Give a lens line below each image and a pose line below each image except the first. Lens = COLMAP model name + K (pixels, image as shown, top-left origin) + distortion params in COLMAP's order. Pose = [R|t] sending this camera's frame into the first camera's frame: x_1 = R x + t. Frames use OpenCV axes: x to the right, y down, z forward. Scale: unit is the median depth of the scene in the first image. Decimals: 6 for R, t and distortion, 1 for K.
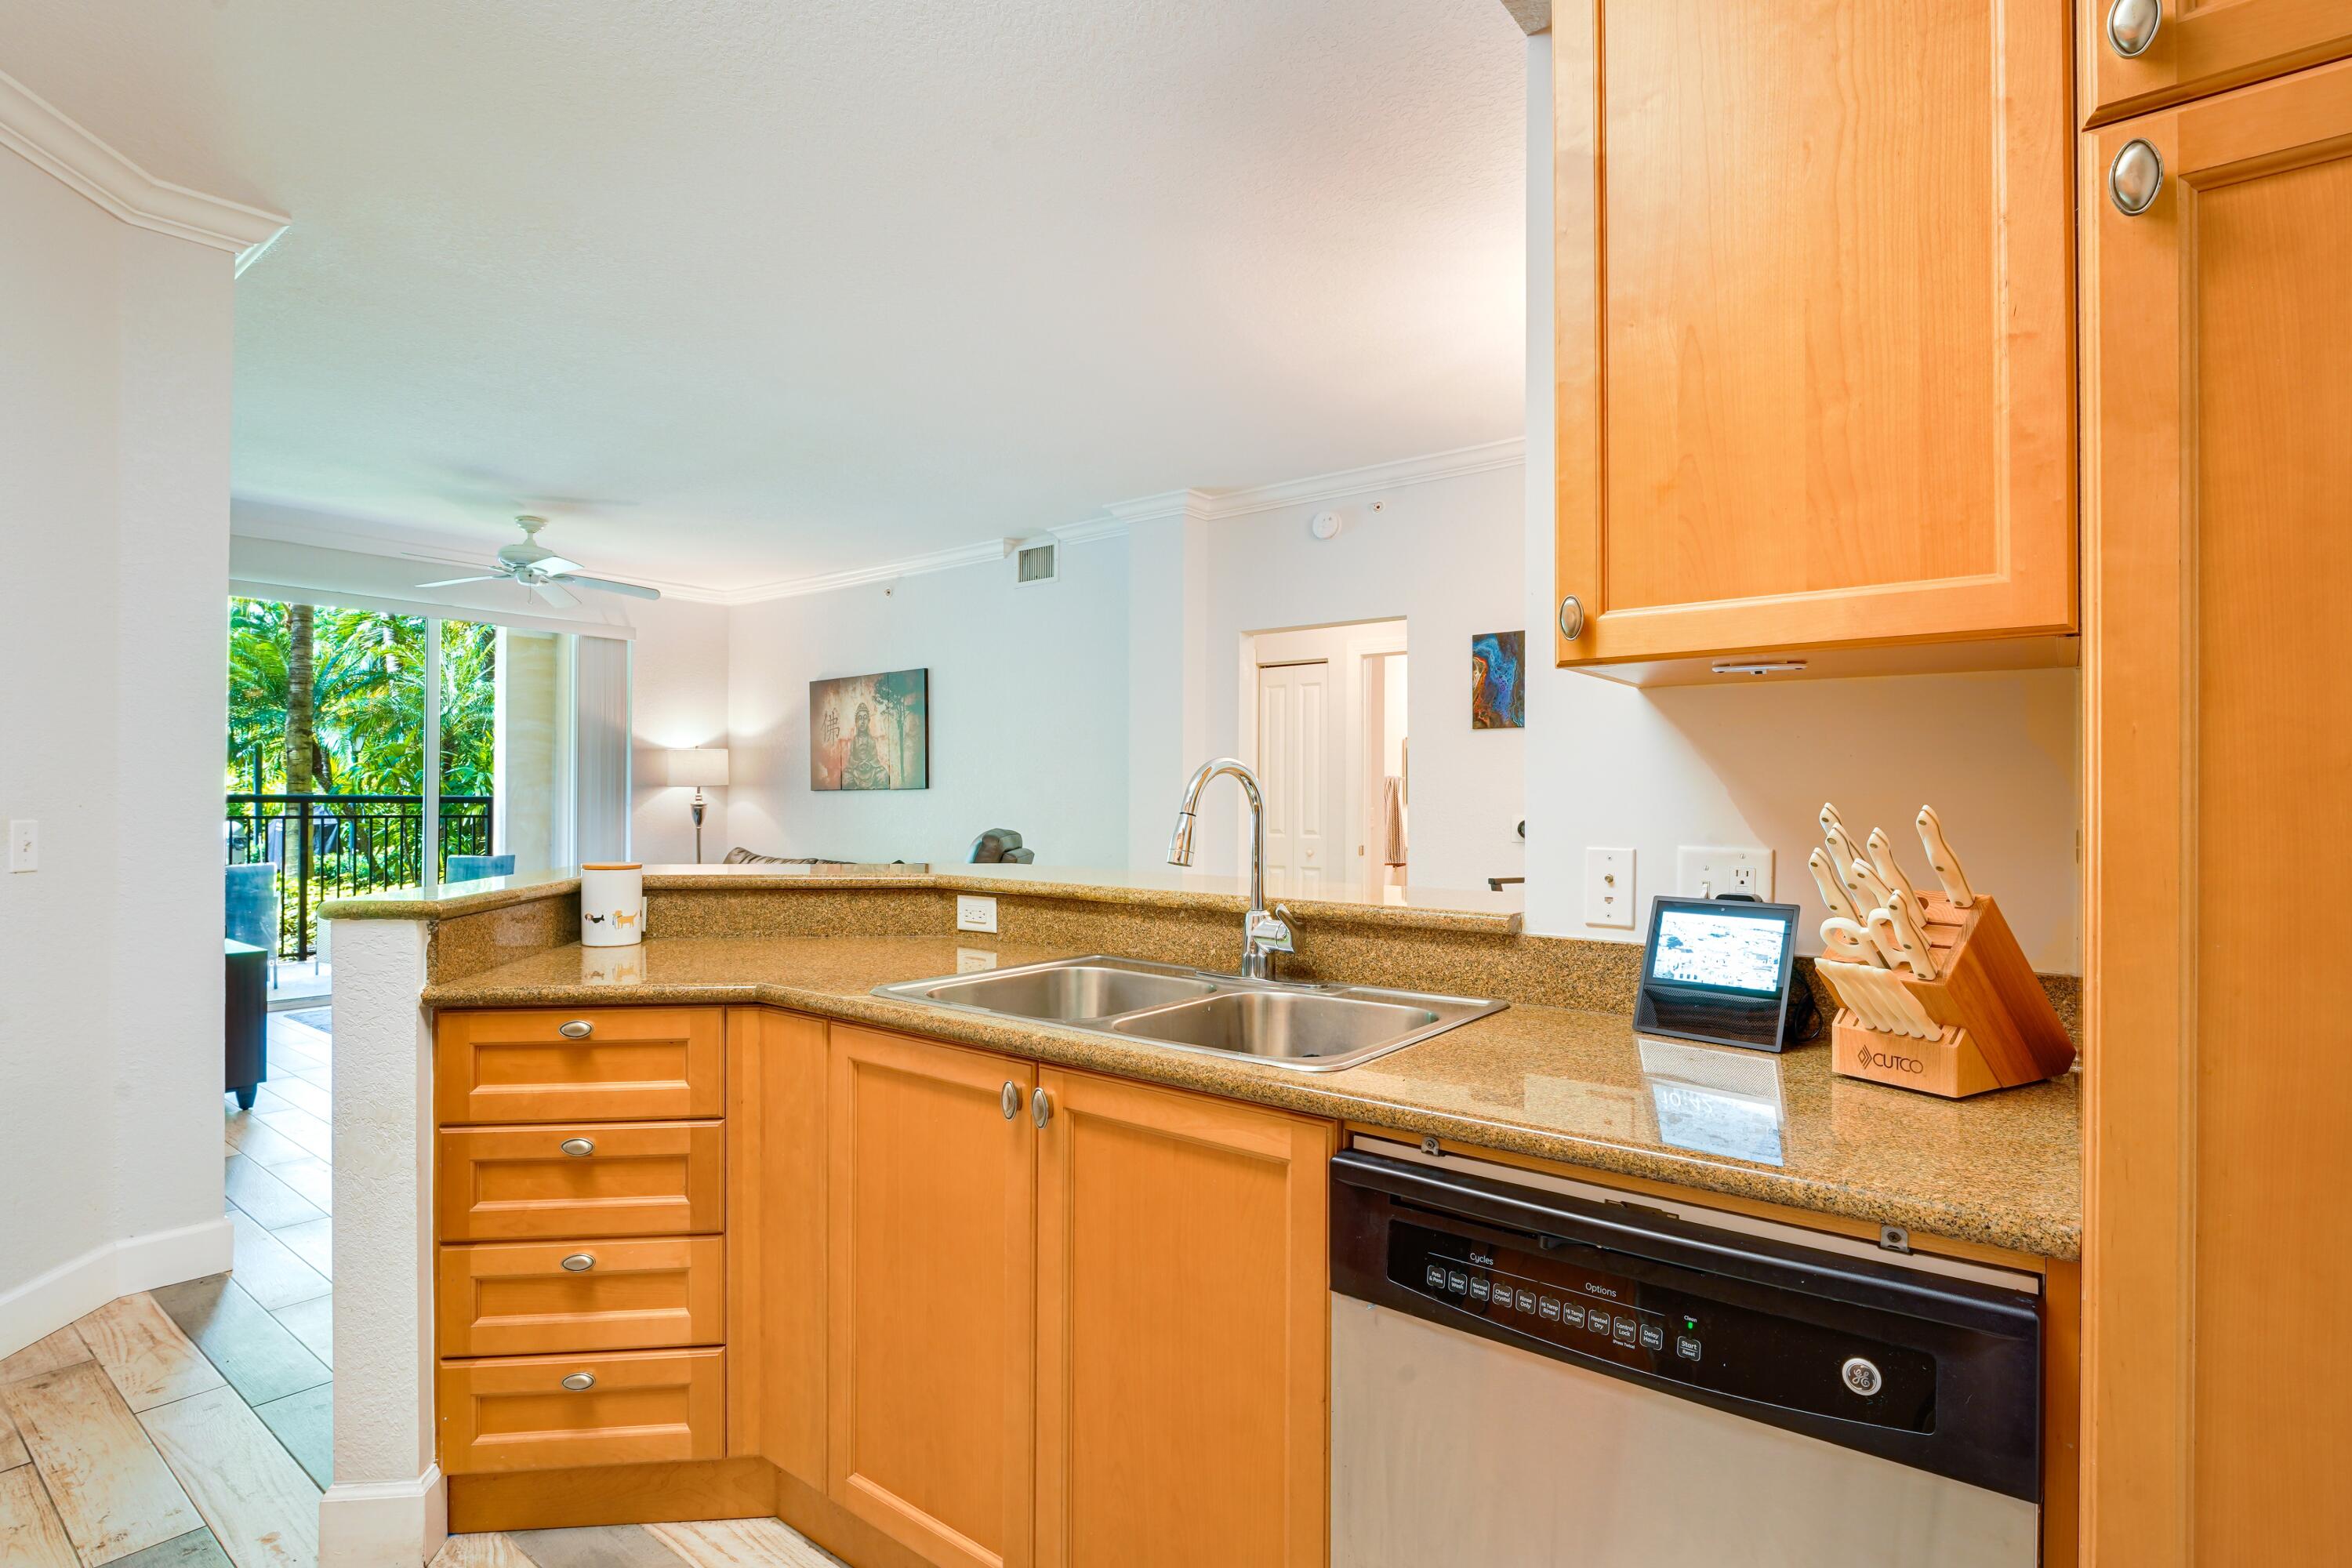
lens RADIAL K [[1150.9, 0, 1170.1], [0, 1150.9, 782.6], [0, 0, 1]] dist [0.002302, 0.001403]
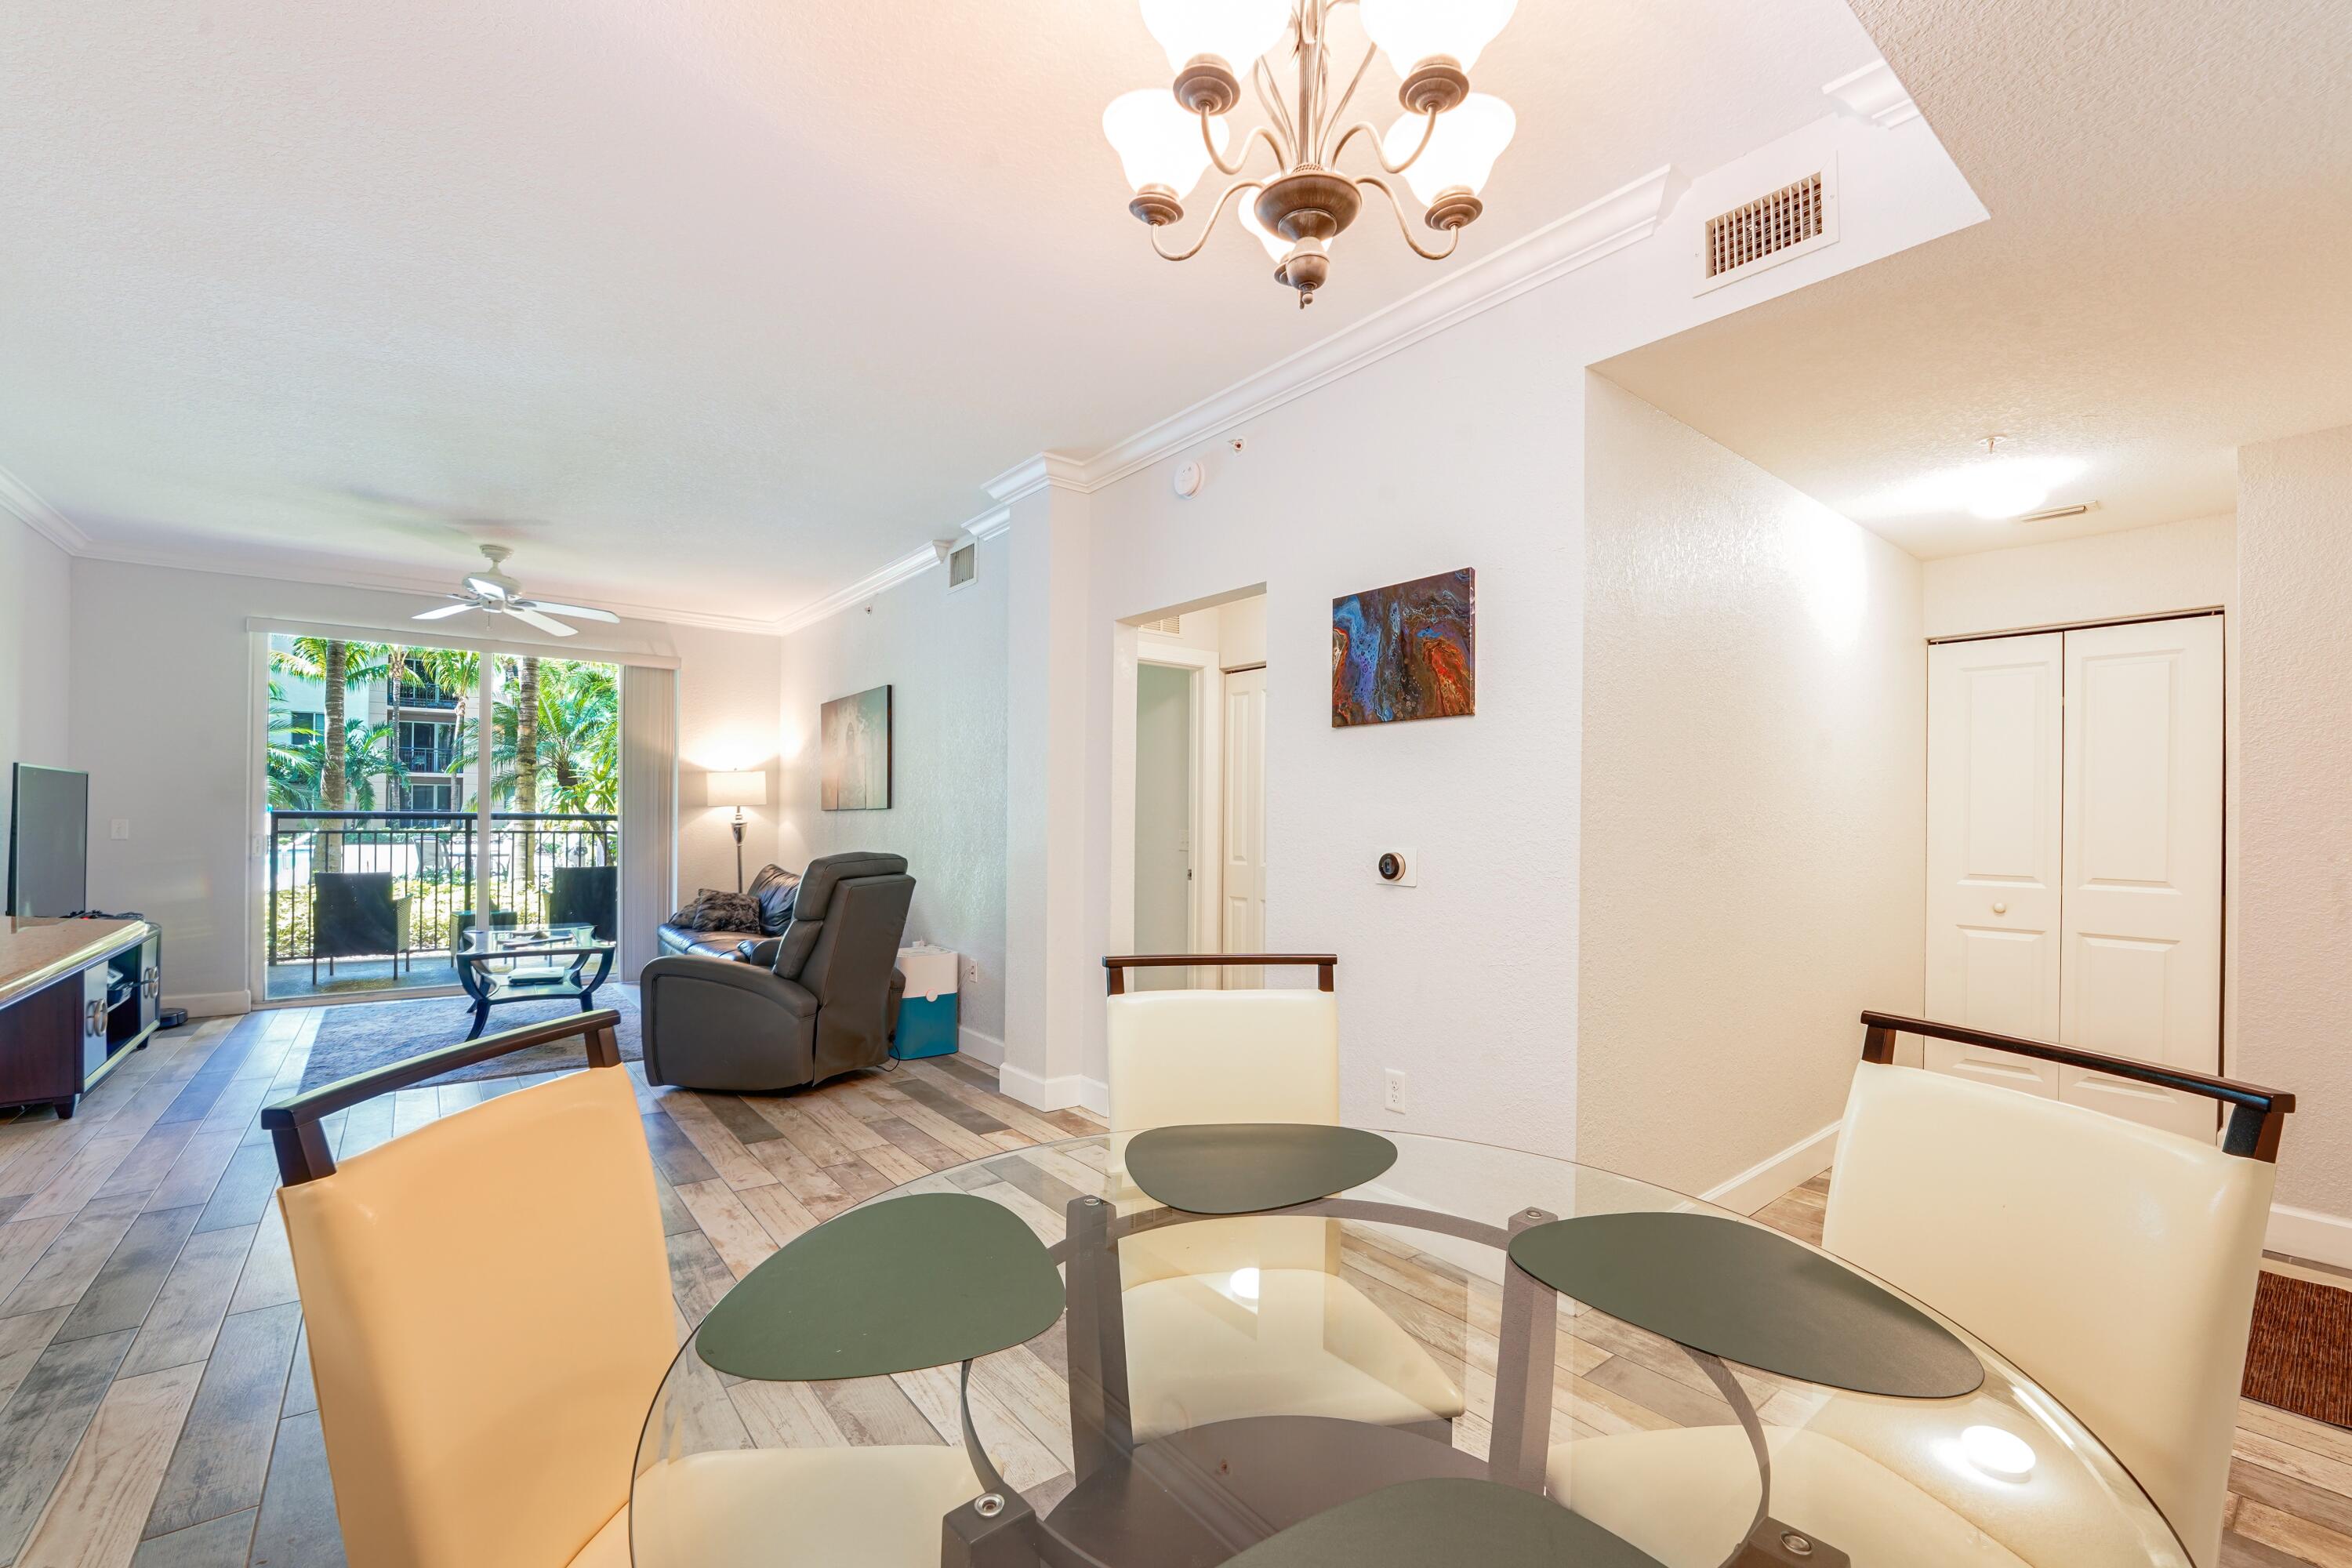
lens RADIAL K [[978.1, 0, 1163.2], [0, 978.1, 803.3], [0, 0, 1]] dist [-0.000341, 0.000303]
pose [[0.971001, 0.000372, -0.239074, 0.196403], [-0.000714, 0.999999, -0.001344, 0.001757], [0.239073, 0.001476, 0.971000, 0.237395]]
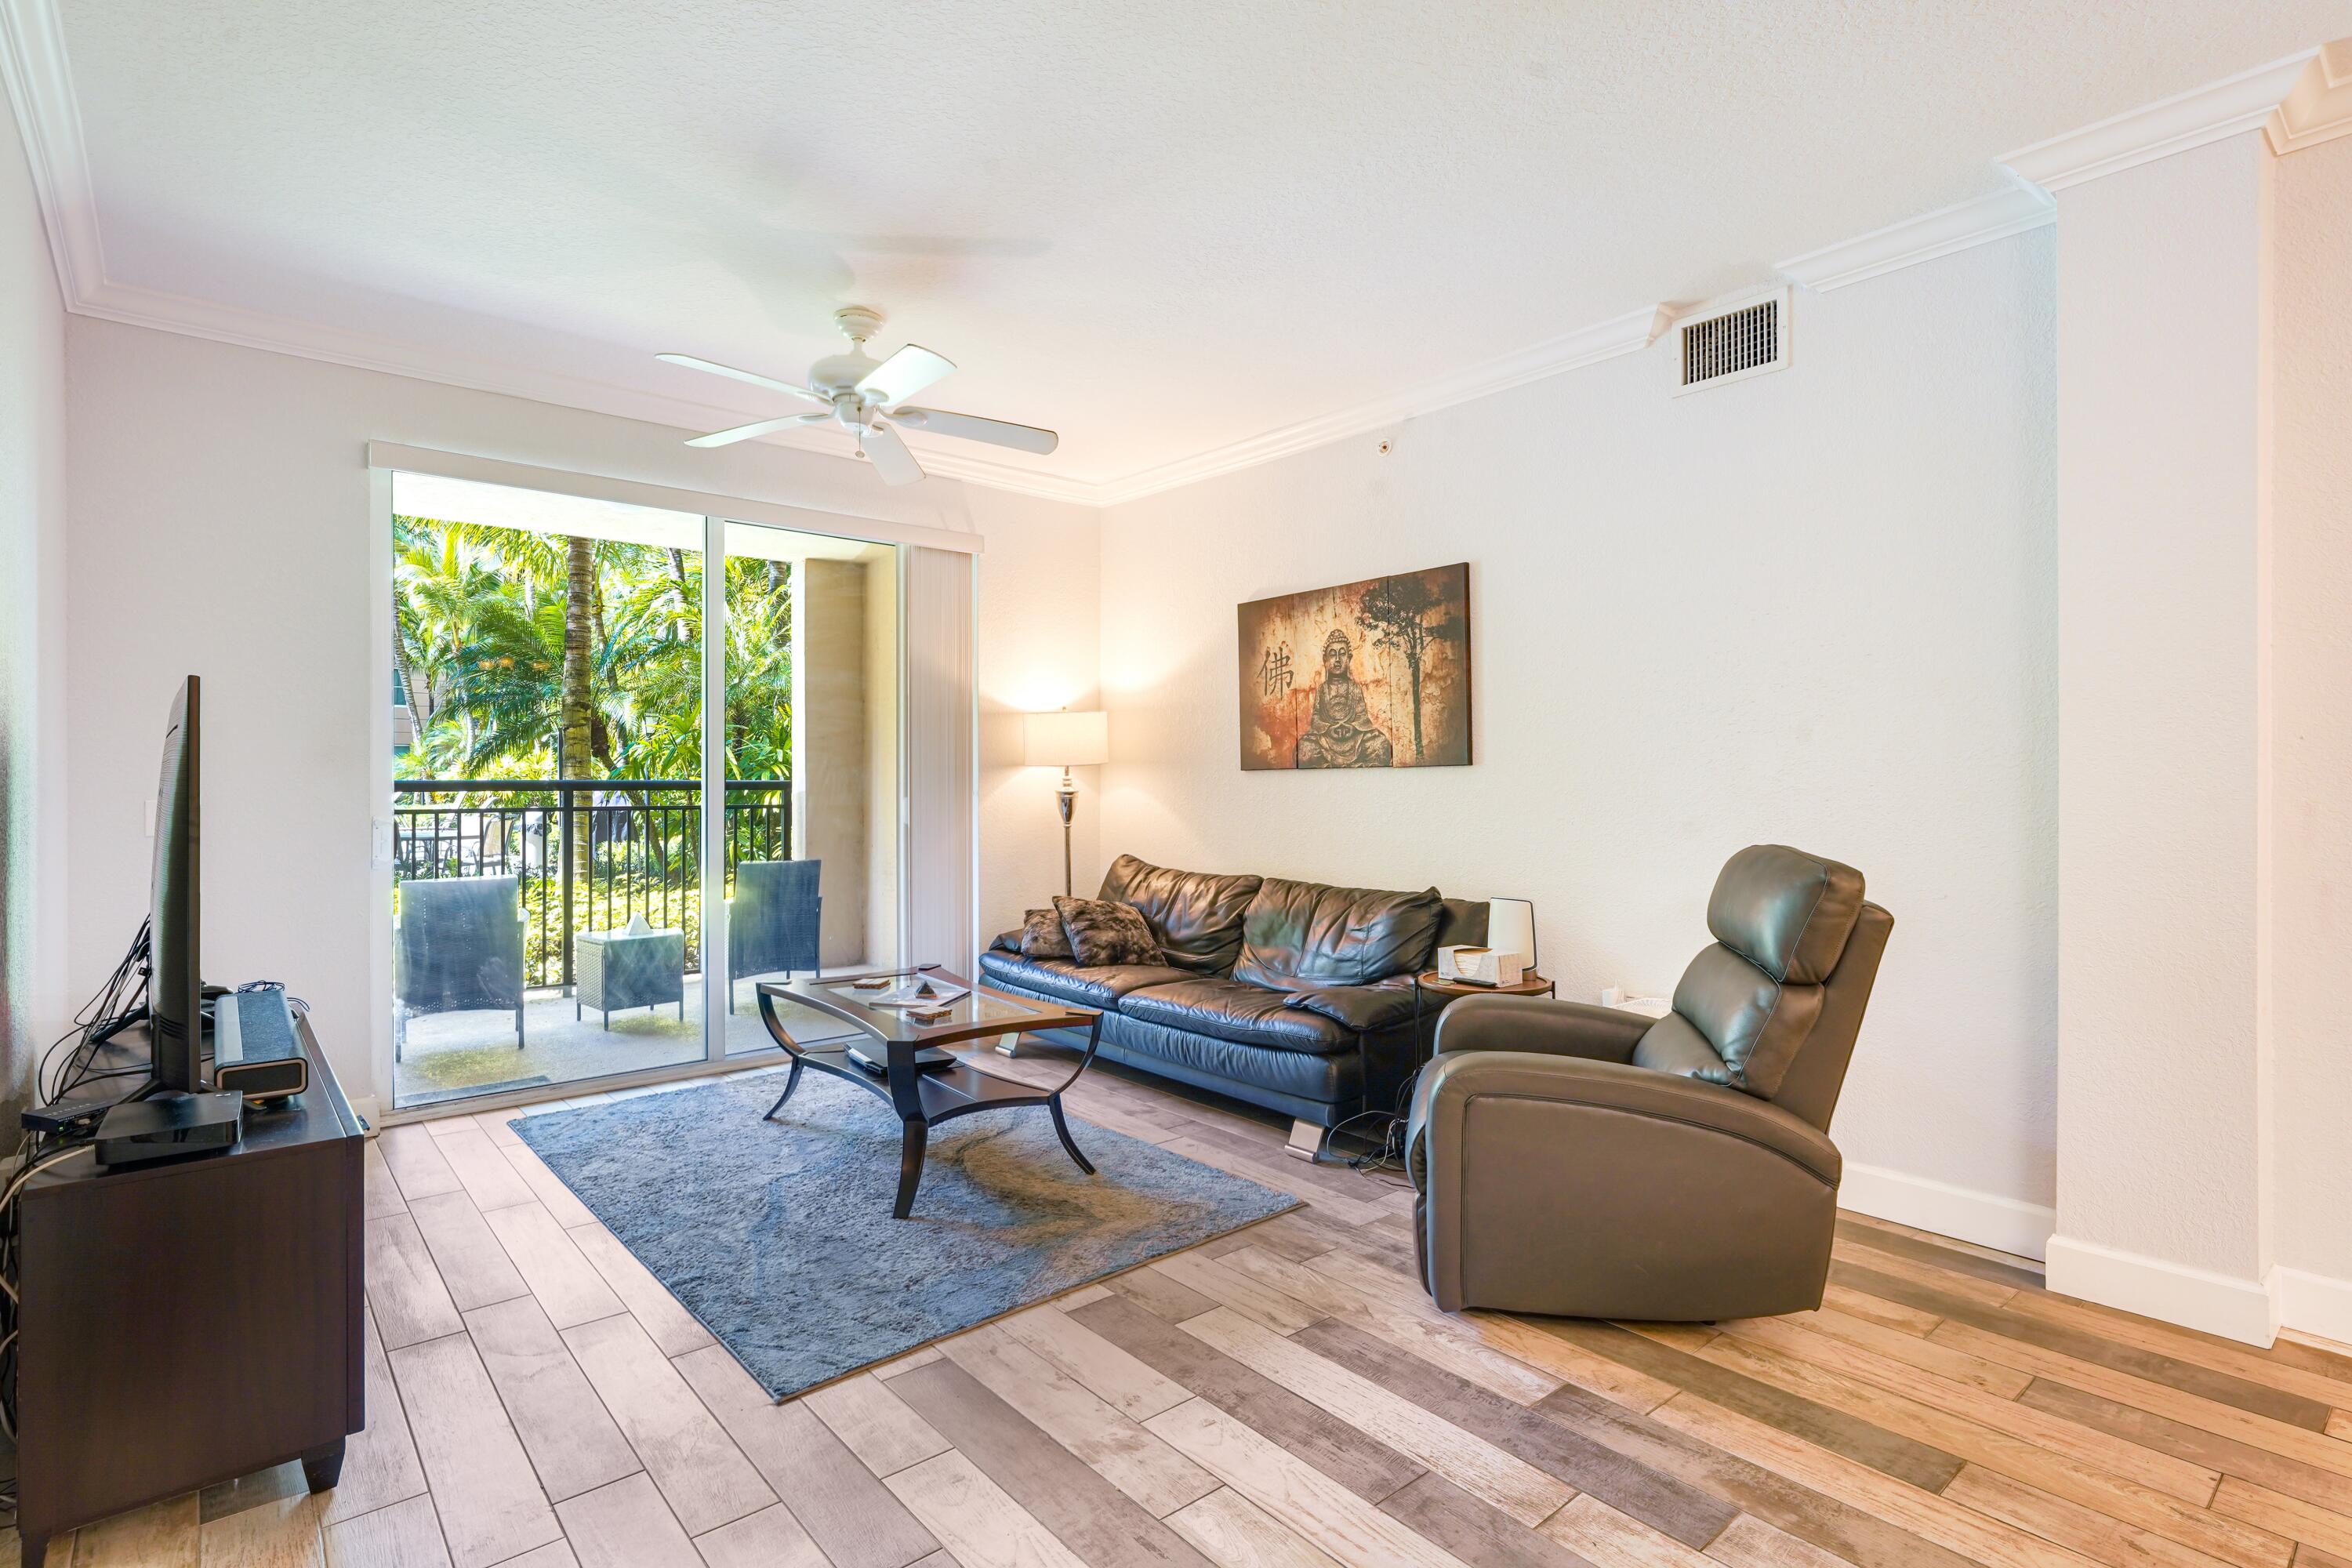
lens RADIAL K [[1124.0, 0, 1180.0], [0, 1124.0, 770.8], [0, 0, 1]] dist [-0.017726, 0.001100]
pose [[0.982404, -0.004280, -0.186717, -0.234298], [0.004979, 0.999982, 0.003275, 0.005158], [0.186700, -0.004147, 0.982408, 0.379169]]
